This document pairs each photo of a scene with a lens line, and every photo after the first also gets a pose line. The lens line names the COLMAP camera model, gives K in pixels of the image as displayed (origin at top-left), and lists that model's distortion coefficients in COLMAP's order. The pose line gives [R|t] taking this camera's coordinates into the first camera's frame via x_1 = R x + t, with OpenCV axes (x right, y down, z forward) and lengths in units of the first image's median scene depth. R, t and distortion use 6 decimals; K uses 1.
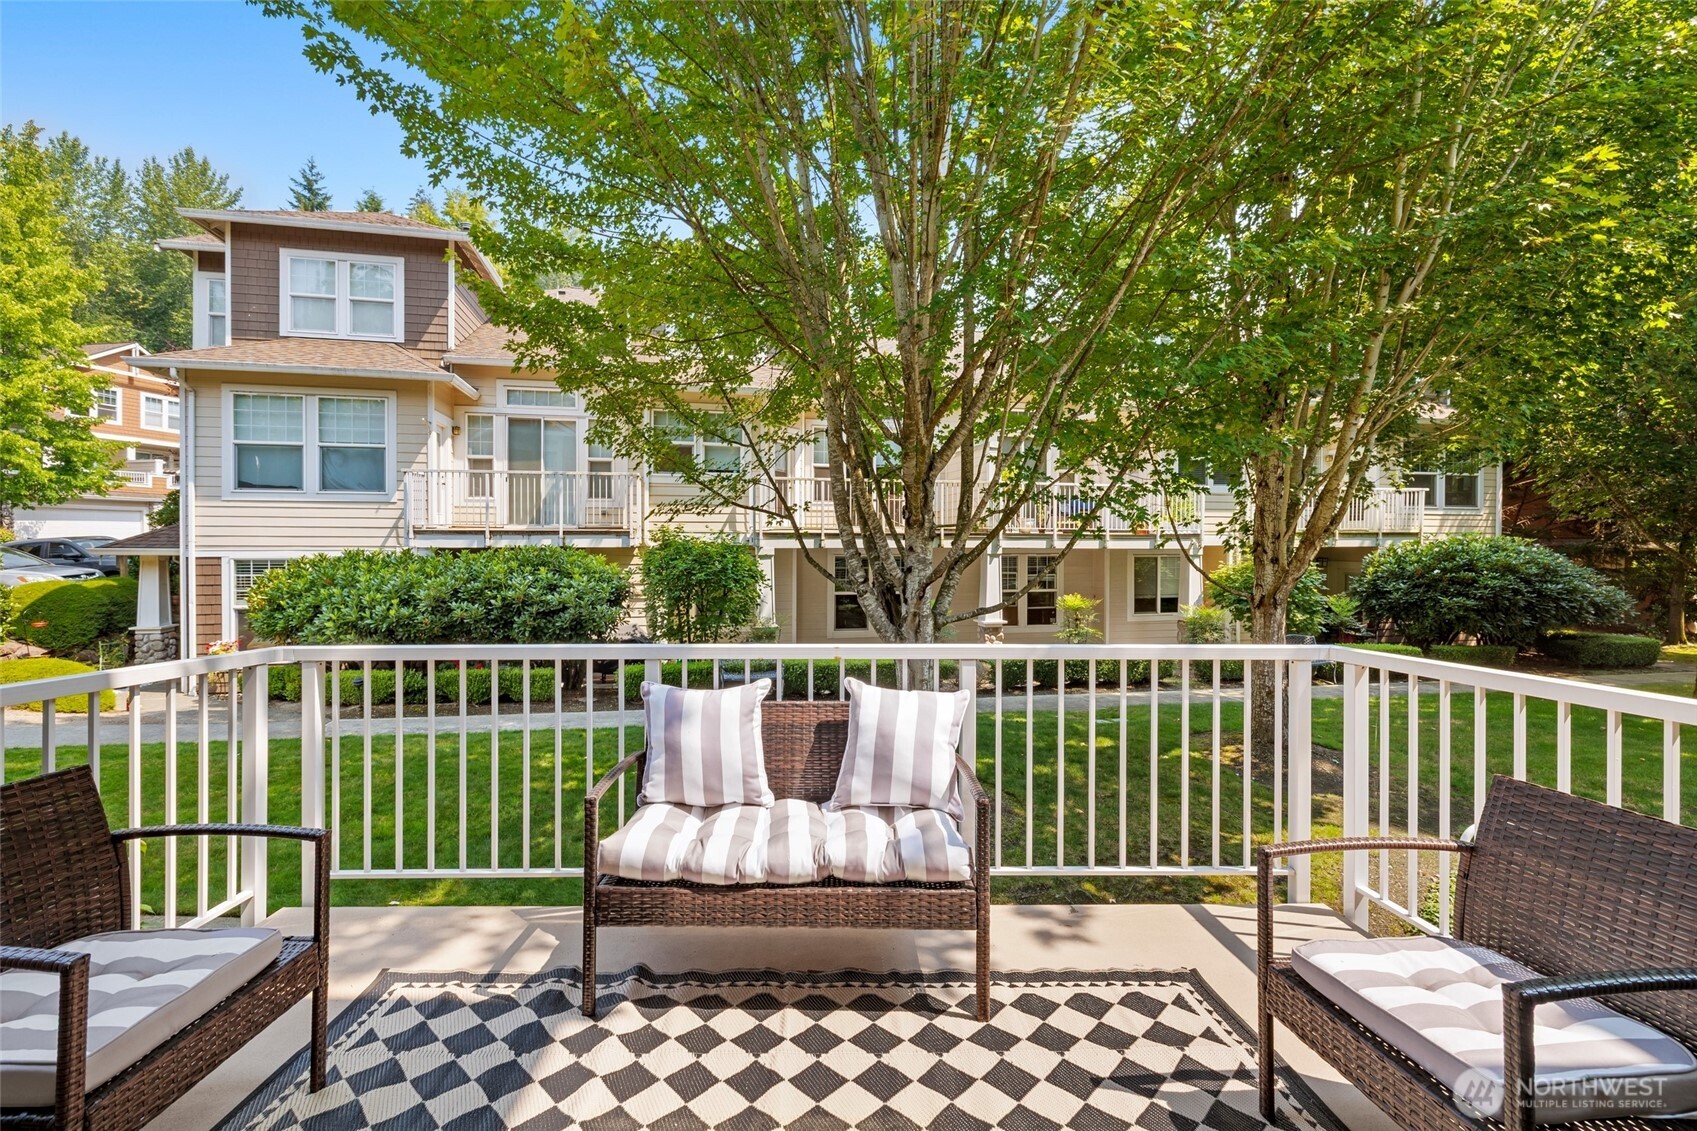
lens RADIAL K [[721.0, 0, 839.7], [0, 721.0, 556.2], [0, 0, 1]] dist [0.003525, 0.000143]
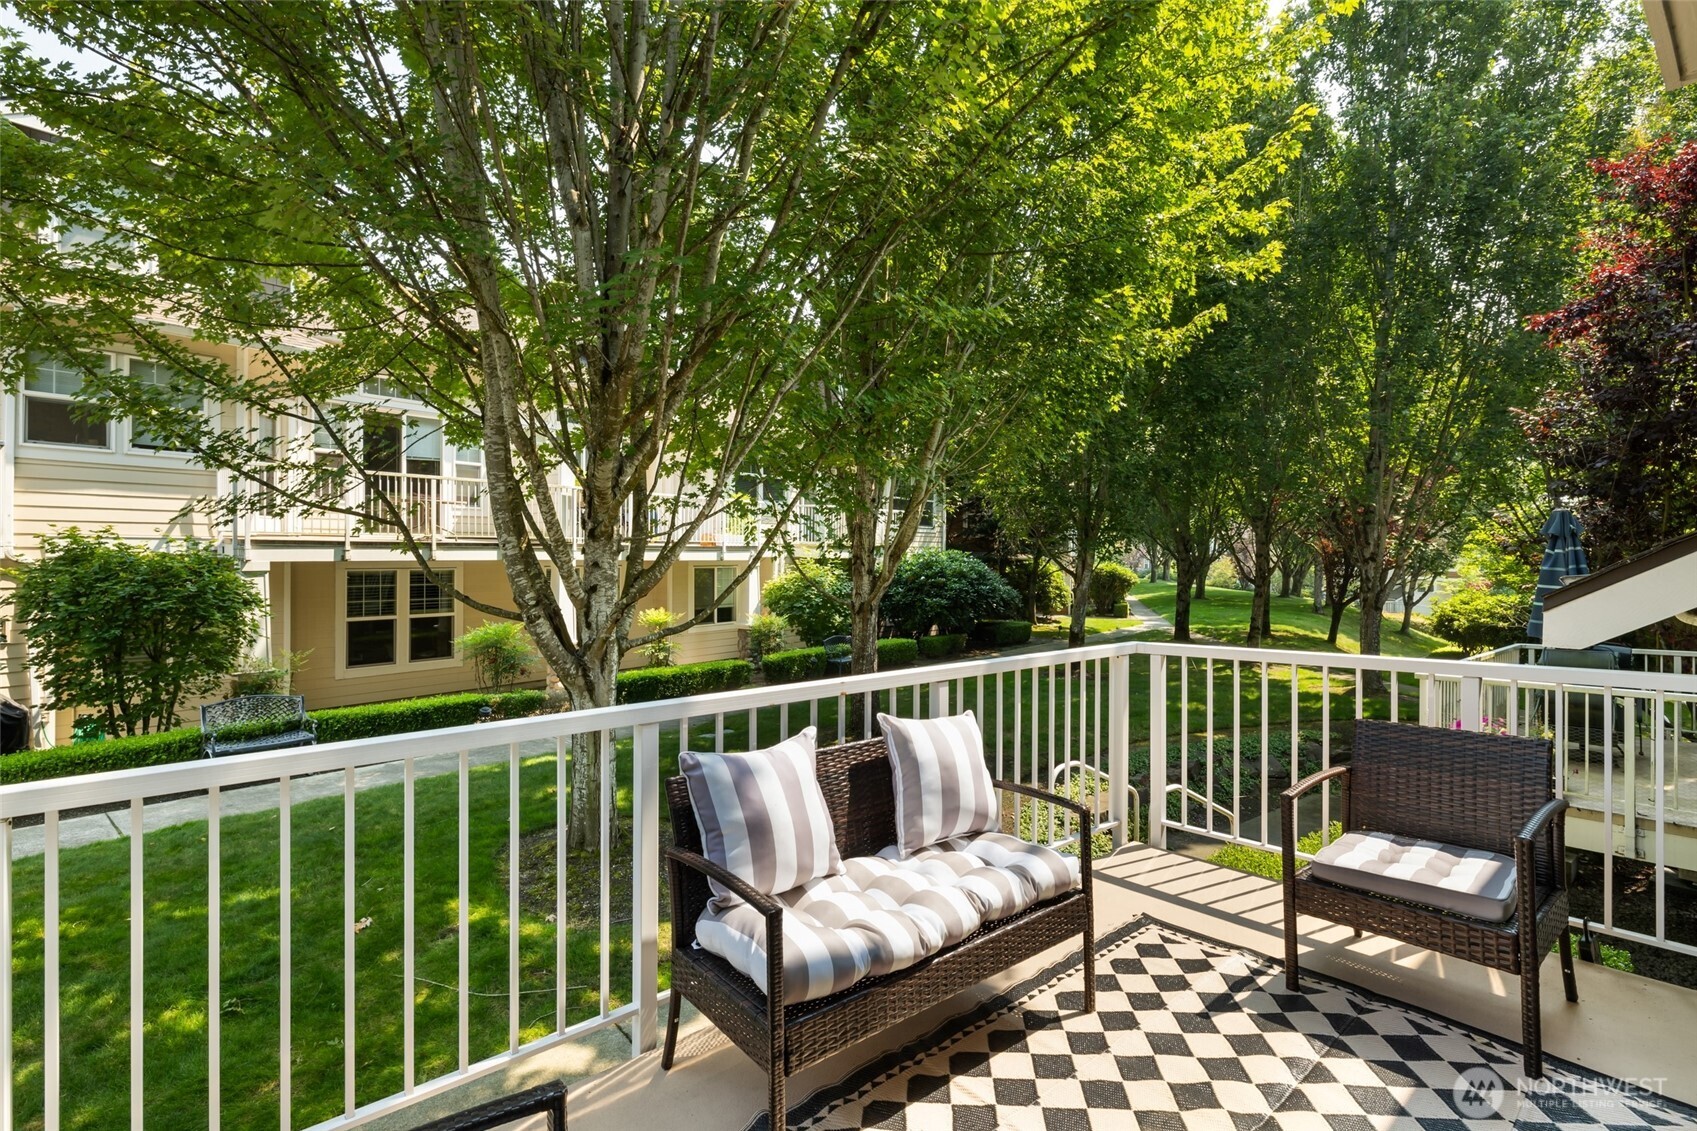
lens RADIAL K [[772.7, 0, 838.0], [0, 772.7, 560.9], [0, 0, 1]] dist [-0.016603, -0.000142]
pose [[0.785879, -0.004875, 0.618361, -0.167338], [0.009213, 0.999950, -0.003827, -0.005421], [-0.618311, 0.008704, 0.785885, 0.069144]]
